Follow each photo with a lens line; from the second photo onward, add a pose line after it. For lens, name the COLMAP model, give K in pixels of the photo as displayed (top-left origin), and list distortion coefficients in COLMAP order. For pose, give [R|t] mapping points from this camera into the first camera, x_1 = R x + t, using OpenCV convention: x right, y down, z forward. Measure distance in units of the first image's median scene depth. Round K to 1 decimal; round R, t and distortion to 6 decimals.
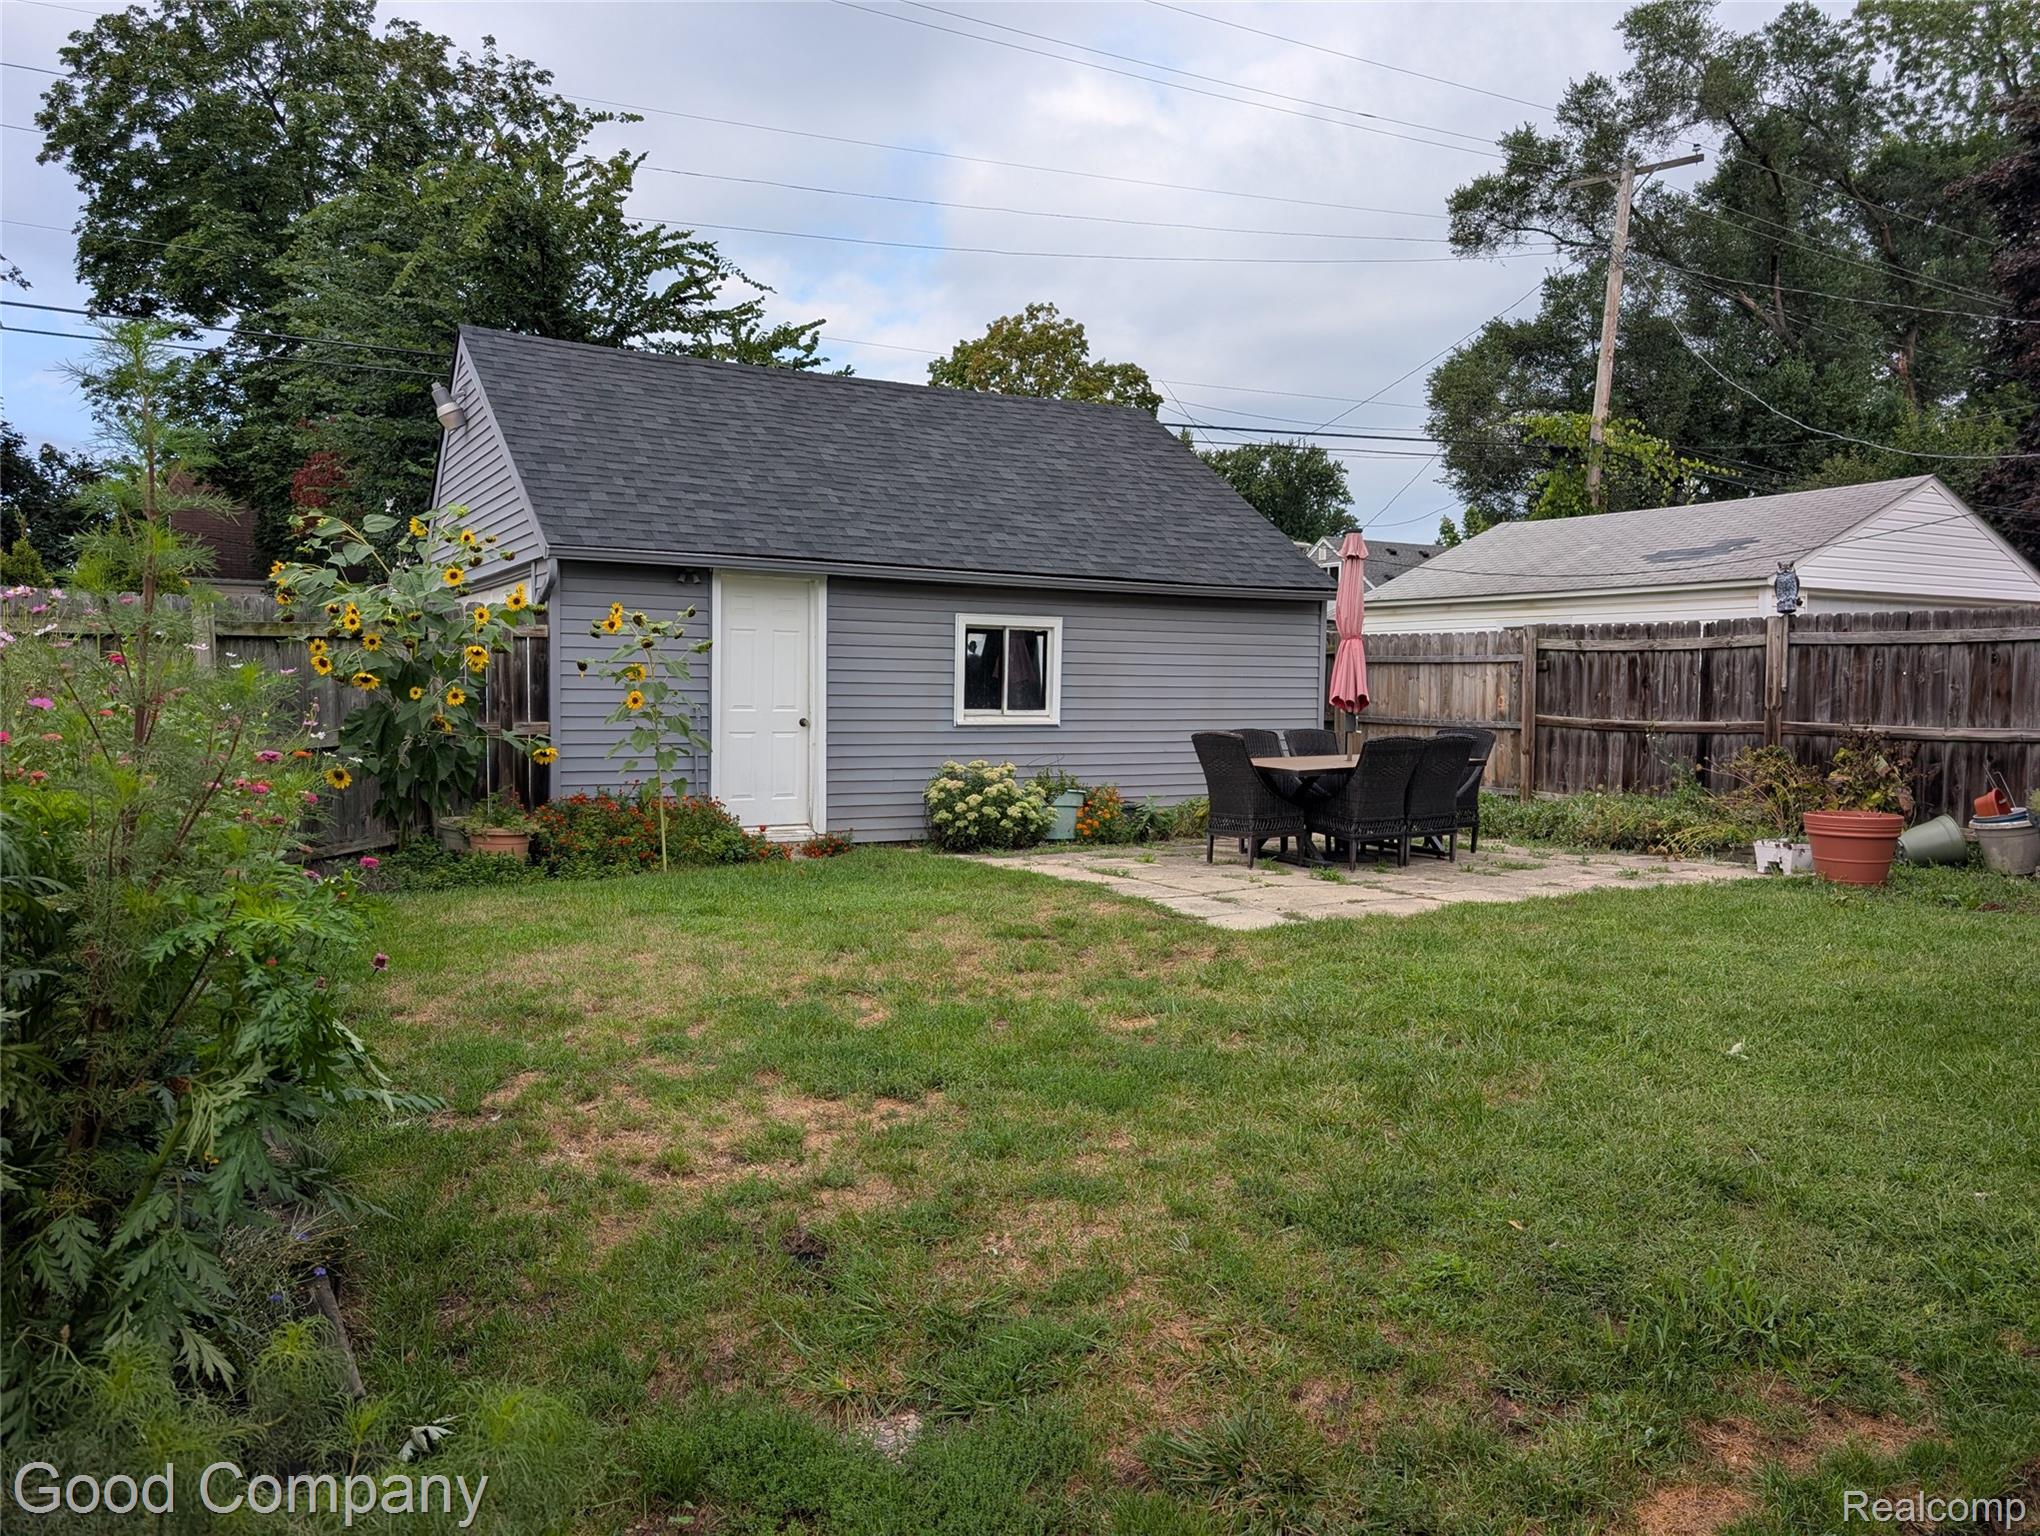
lens RADIAL K [[1418.1, 0, 1020.0], [0, 1418.1, 768.0], [0, 0, 1]] dist [-0.028391, -0.002949]
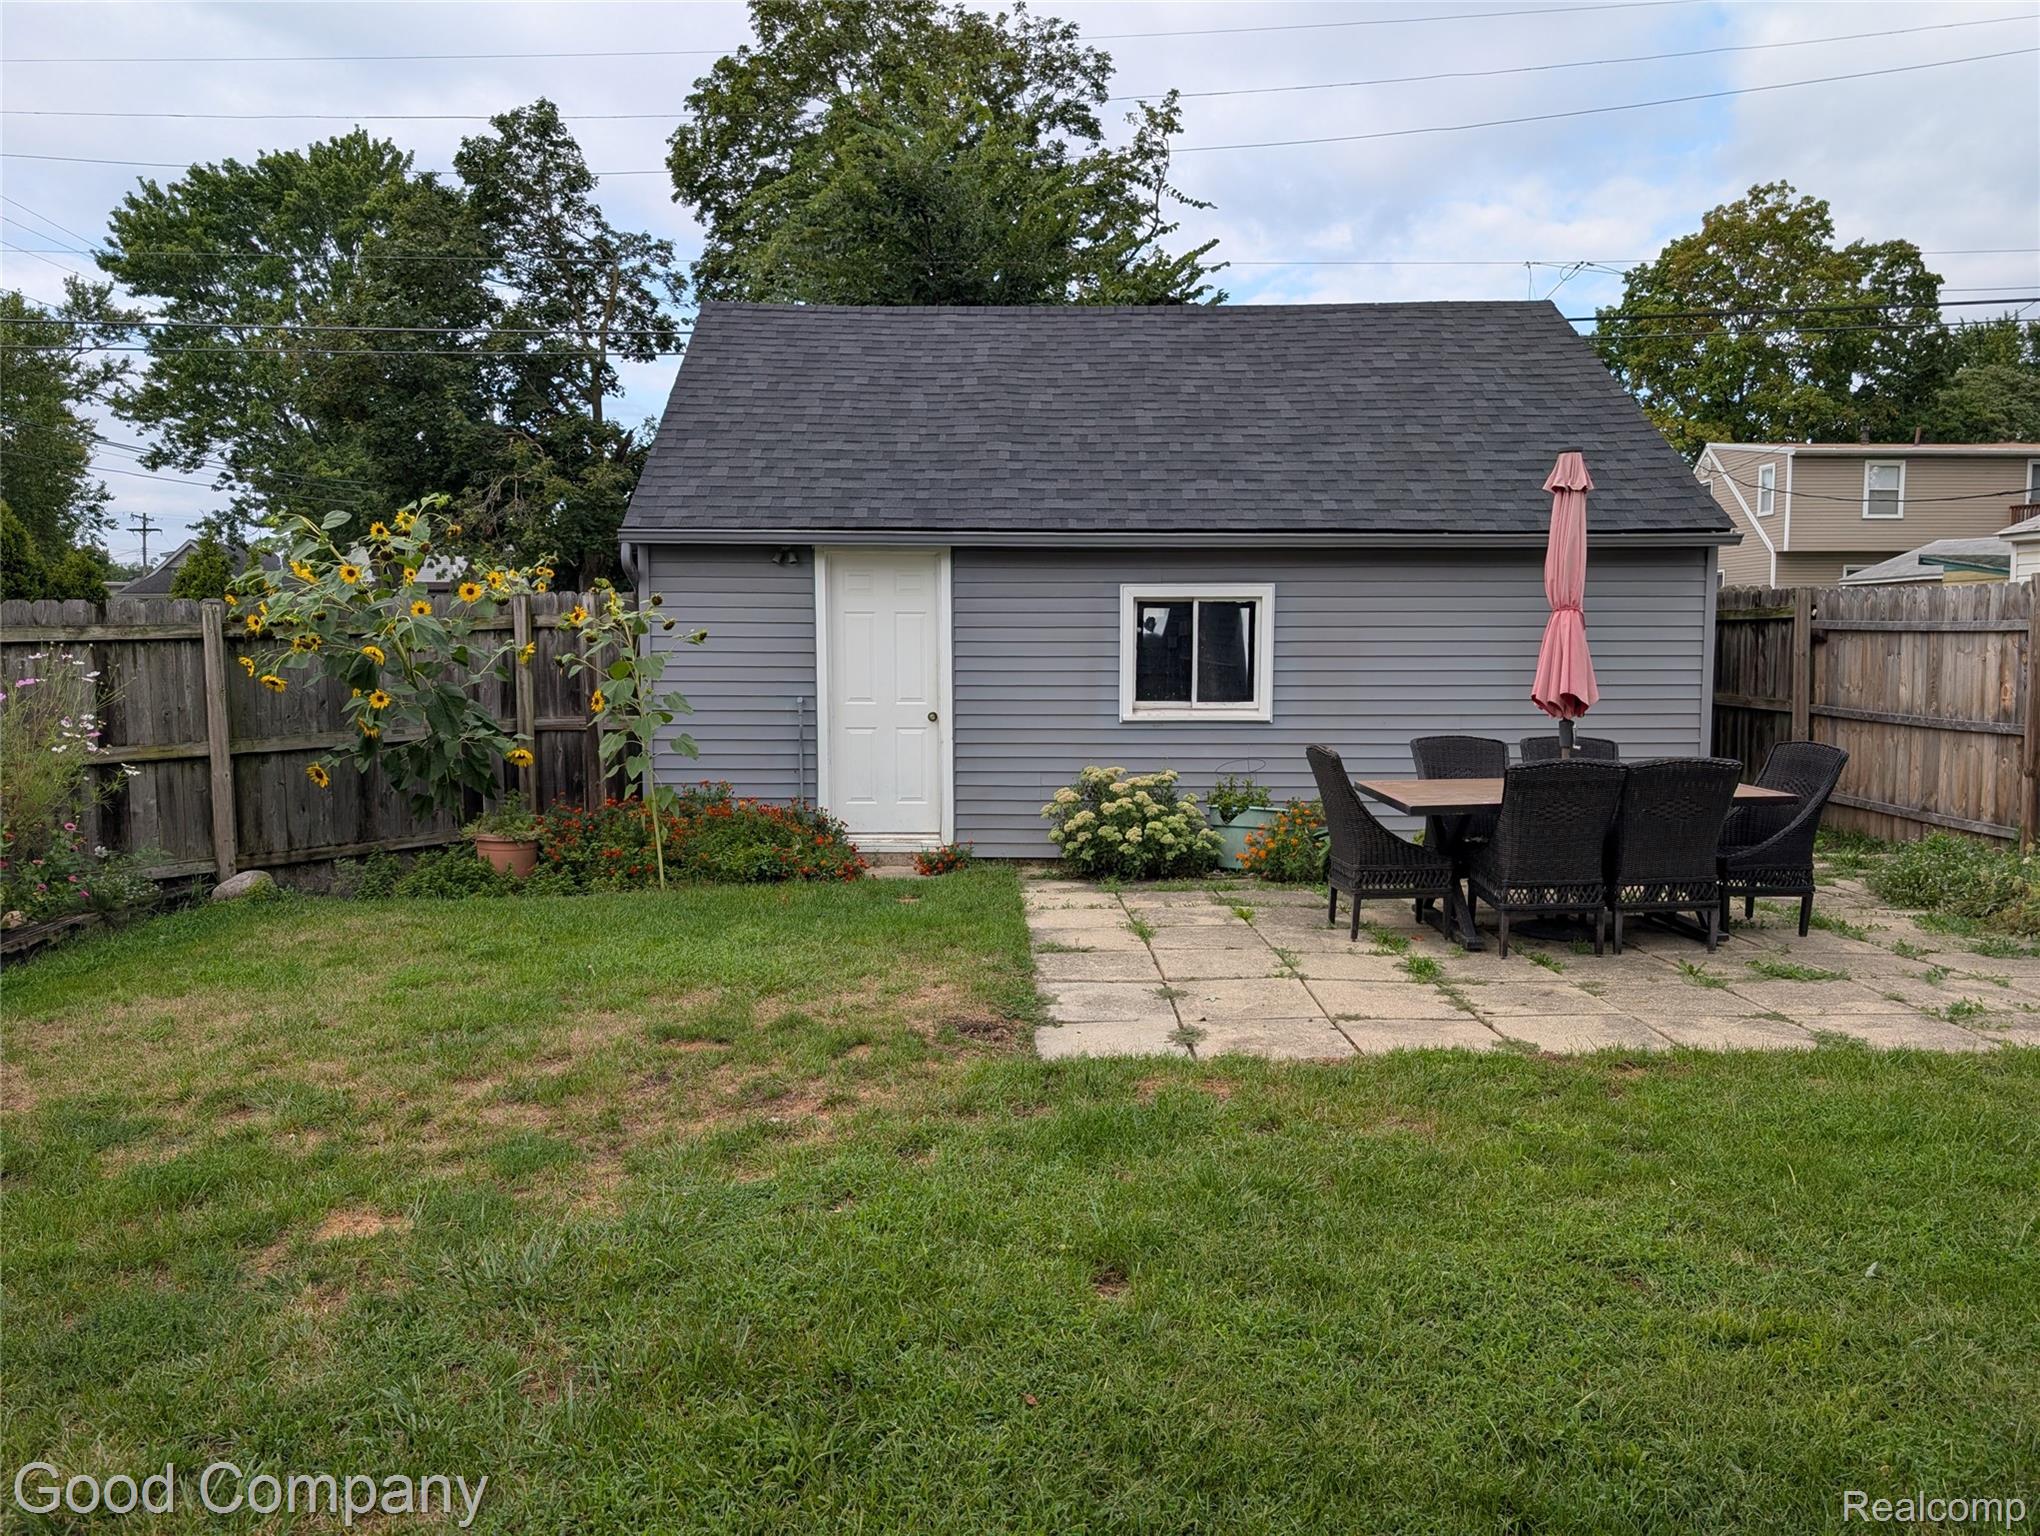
lens RADIAL K [[1418.1, 0, 1020.0], [0, 1418.1, 768.0], [0, 0, 1]] dist [-0.028391, -0.002949]
pose [[0.861814, 0.035302, -0.505994, 0.313547], [-0.017908, 0.999071, 0.039202, -0.033578], [0.506908, -0.024724, 0.861646, 0.259144]]
